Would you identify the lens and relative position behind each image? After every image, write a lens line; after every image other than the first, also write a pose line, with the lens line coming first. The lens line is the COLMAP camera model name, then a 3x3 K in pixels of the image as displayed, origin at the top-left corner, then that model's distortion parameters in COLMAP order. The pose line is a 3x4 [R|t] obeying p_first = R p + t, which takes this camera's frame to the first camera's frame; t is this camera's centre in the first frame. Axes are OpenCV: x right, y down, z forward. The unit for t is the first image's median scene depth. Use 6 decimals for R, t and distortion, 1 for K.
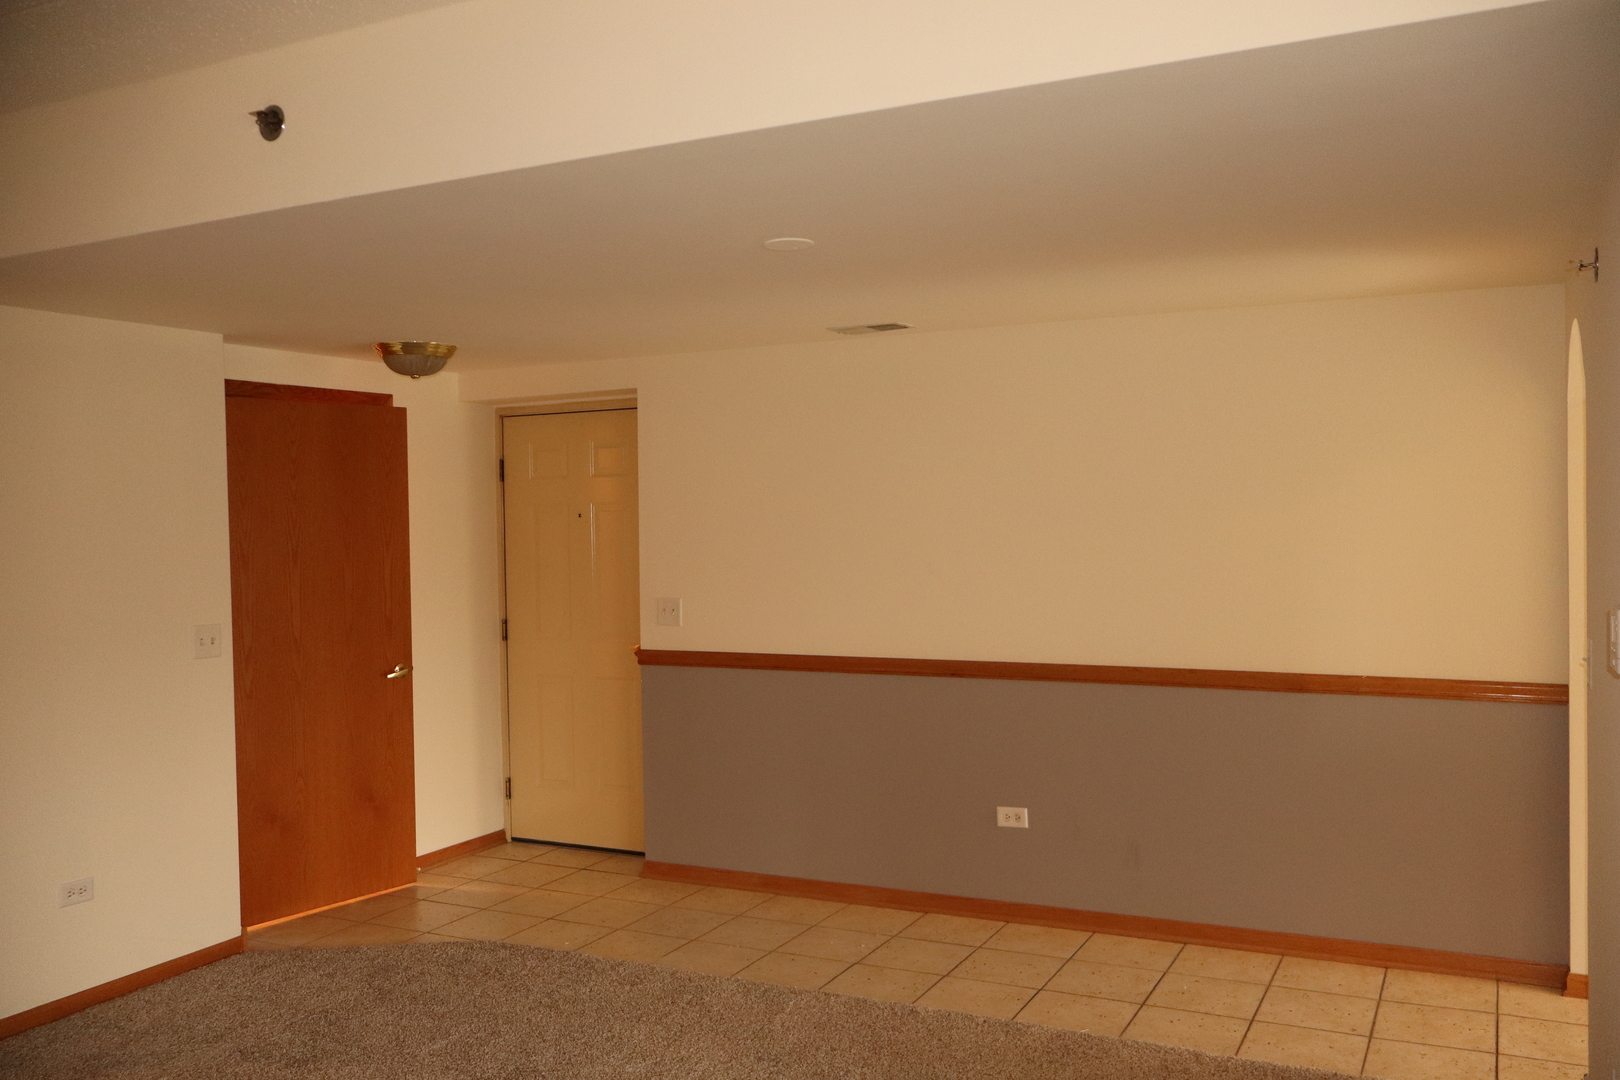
lens RADIAL K [[1401.7, 0, 810.0], [0, 1401.7, 540.0], [0, 0, 1]] dist [0.002086, 0.005336]
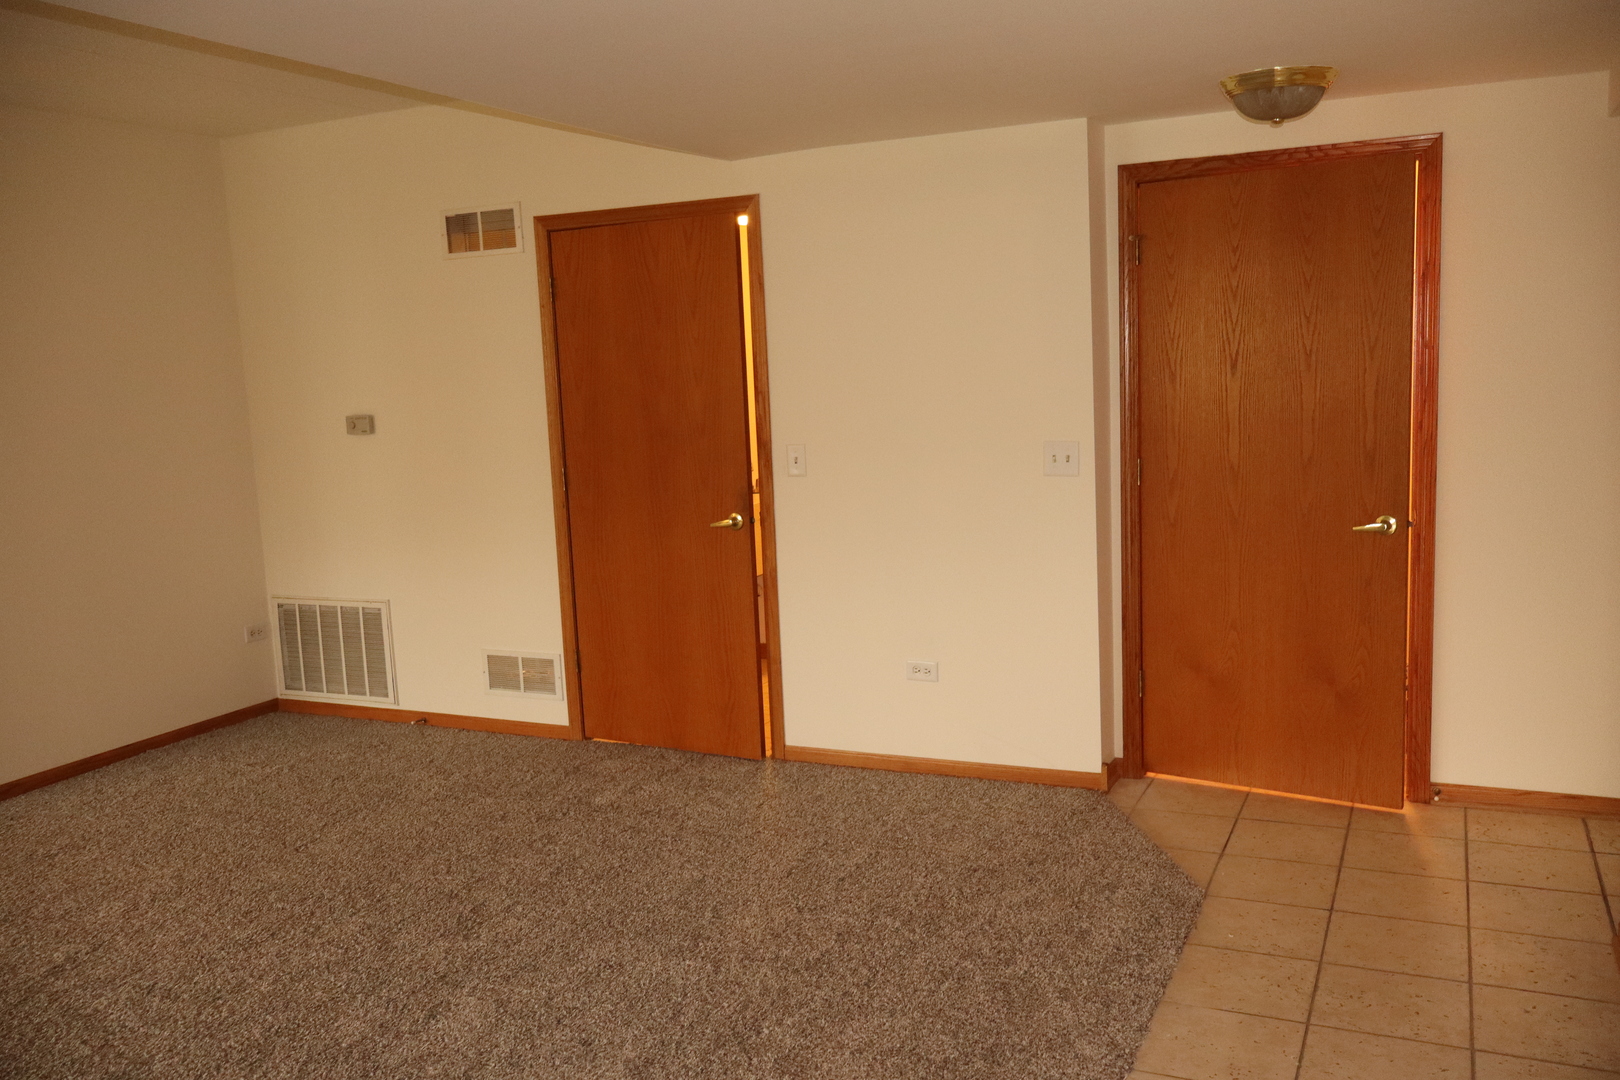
lens RADIAL K [[1348.5, 0, 810.4], [0, 1348.5, 535.7], [0, 0, 1]] dist [-0.006950, 0.009061]
pose [[0.040161, 0.149799, -0.987900, 0.435140], [0.019916, 0.988382, 0.150682, -0.015164], [0.998995, -0.025726, 0.036711, 0.740113]]
